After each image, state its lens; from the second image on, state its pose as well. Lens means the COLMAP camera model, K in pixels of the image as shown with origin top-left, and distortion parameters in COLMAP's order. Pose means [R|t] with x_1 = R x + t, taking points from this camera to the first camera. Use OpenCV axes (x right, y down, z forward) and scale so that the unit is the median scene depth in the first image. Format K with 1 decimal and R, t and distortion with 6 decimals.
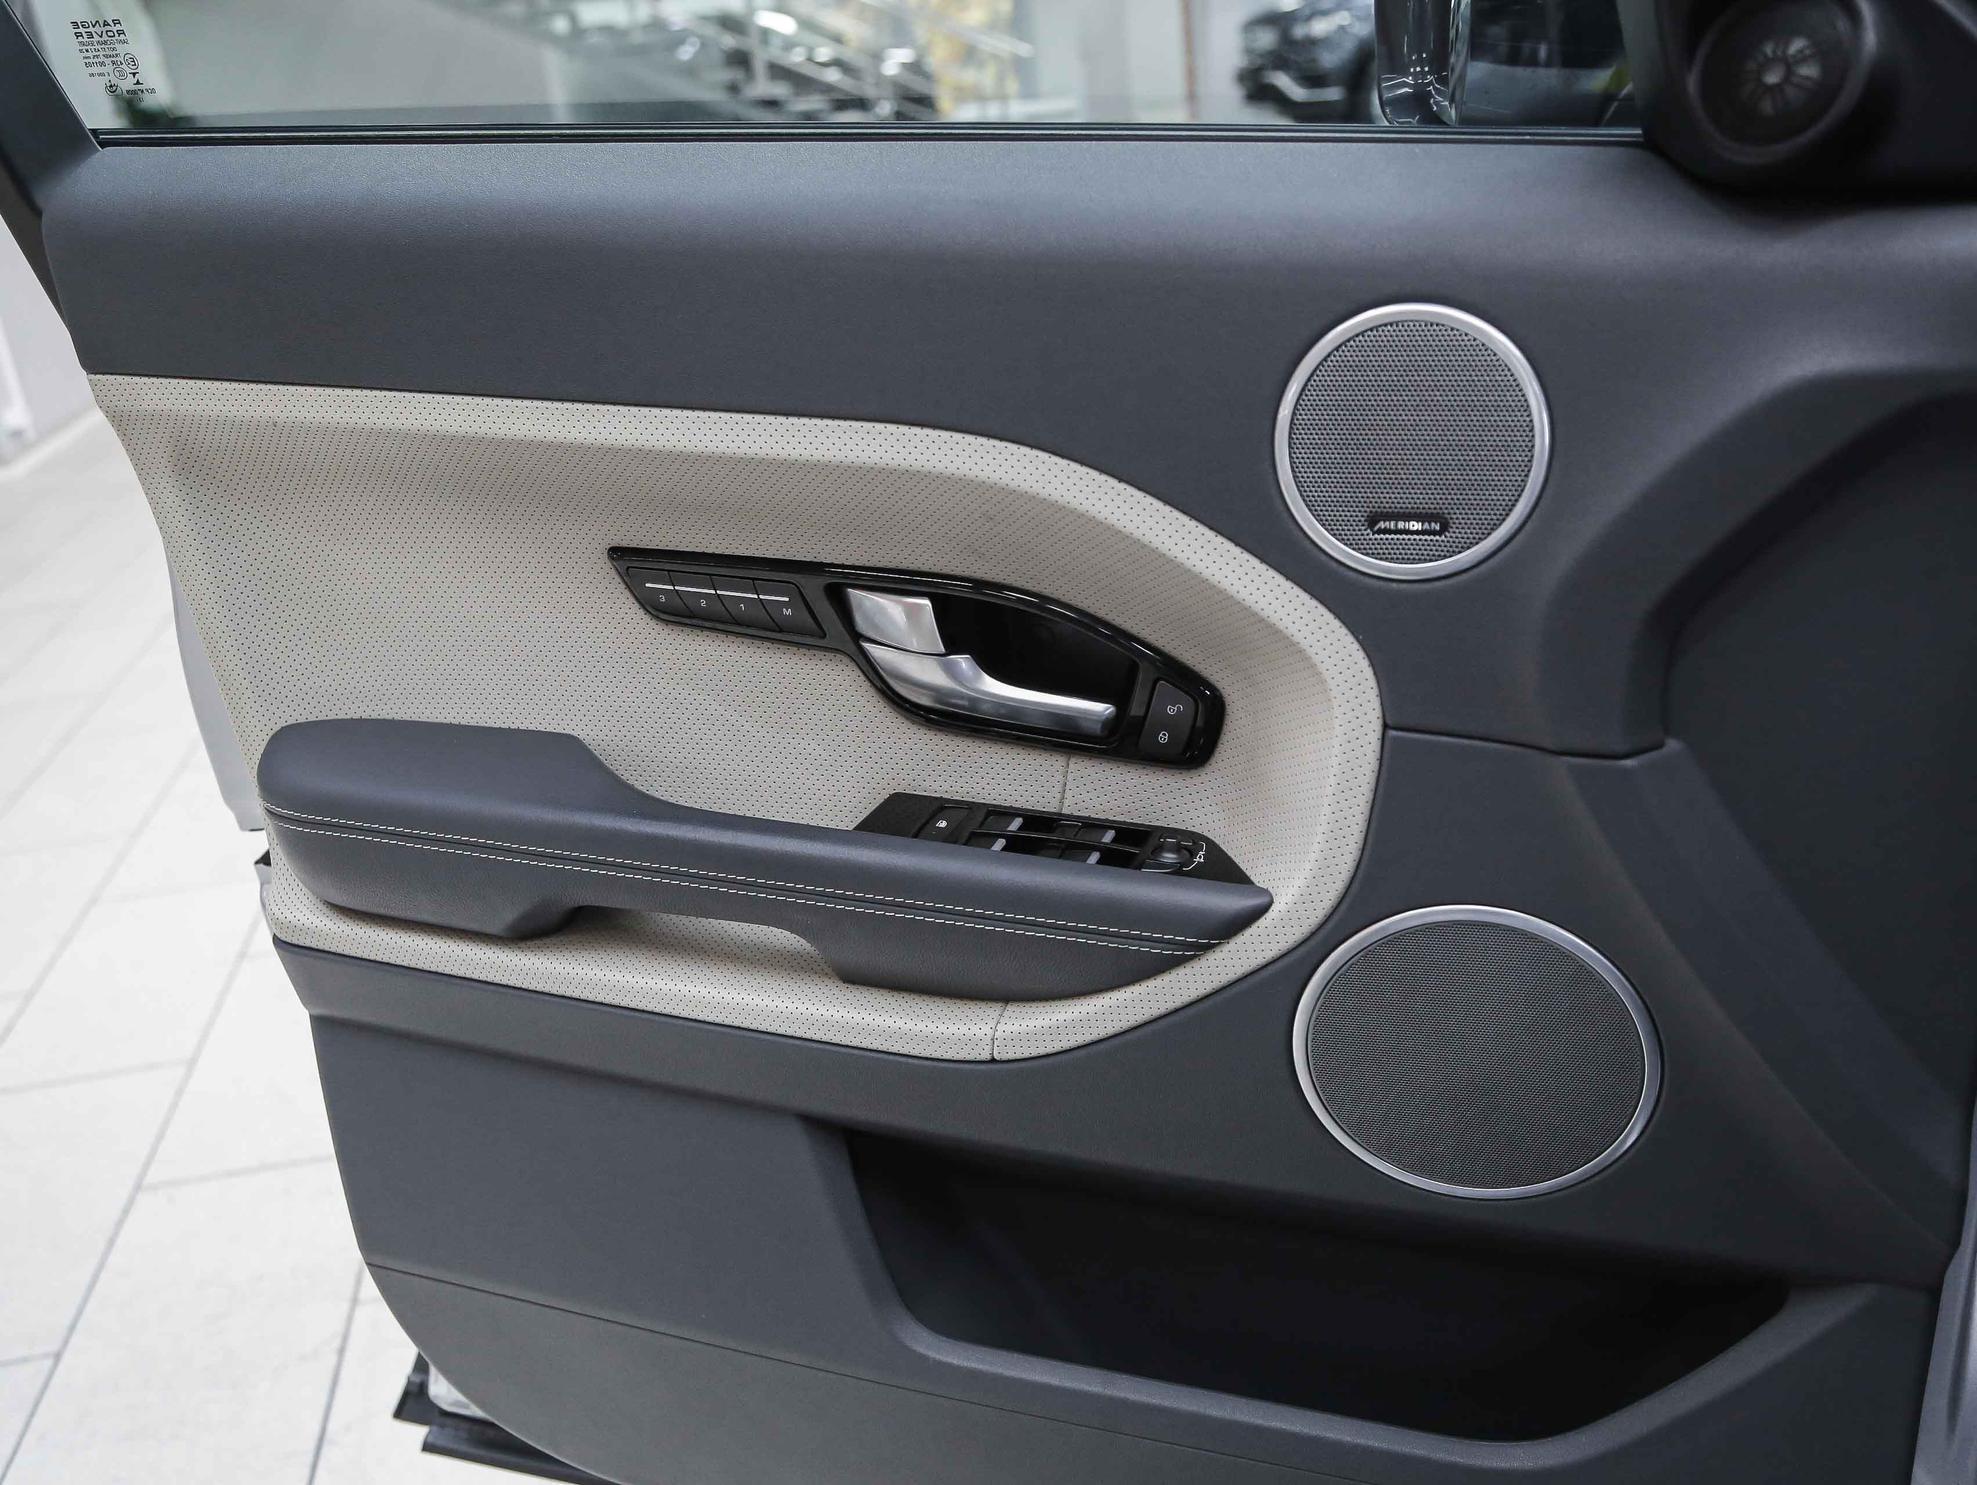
lens RADIAL K [[1718.9, 0, 988.5], [0, 1718.9, 742.5], [0, 0, 1]] dist [-0.002692, -0.131966]
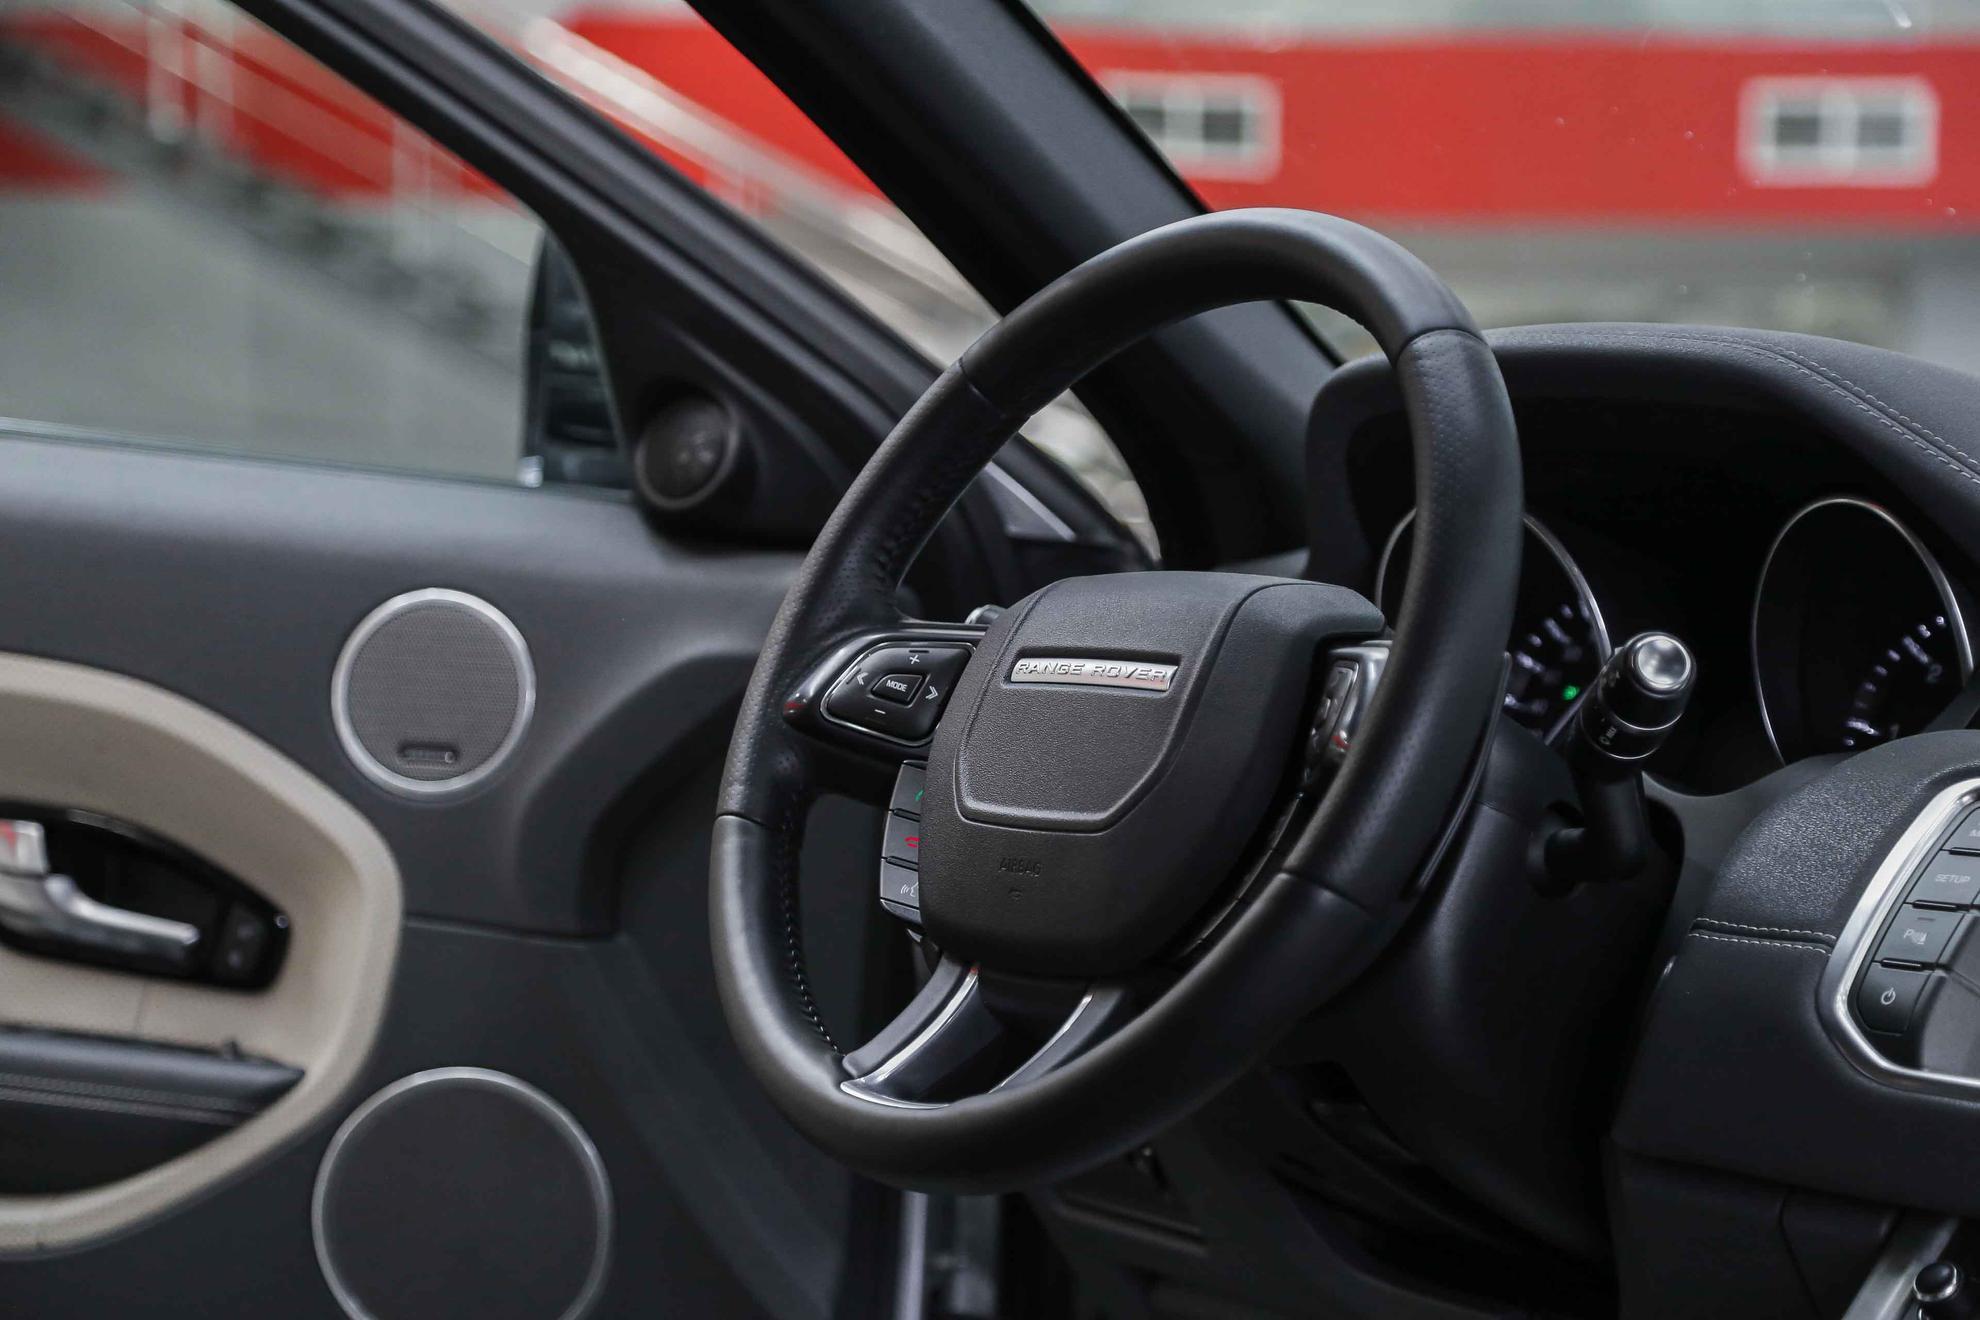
lens RADIAL K [[4425.9, 0, 990.0], [0, 4425.9, 660.0], [0, 0, 1]] dist [0.492339, -0.341625]
pose [[0.981184, 0.110727, 0.158170, 0.104608], [-0.050848, 0.938485, -0.341555, 0.859238], [-0.186260, 0.327086, 0.926457, -2.053178]]
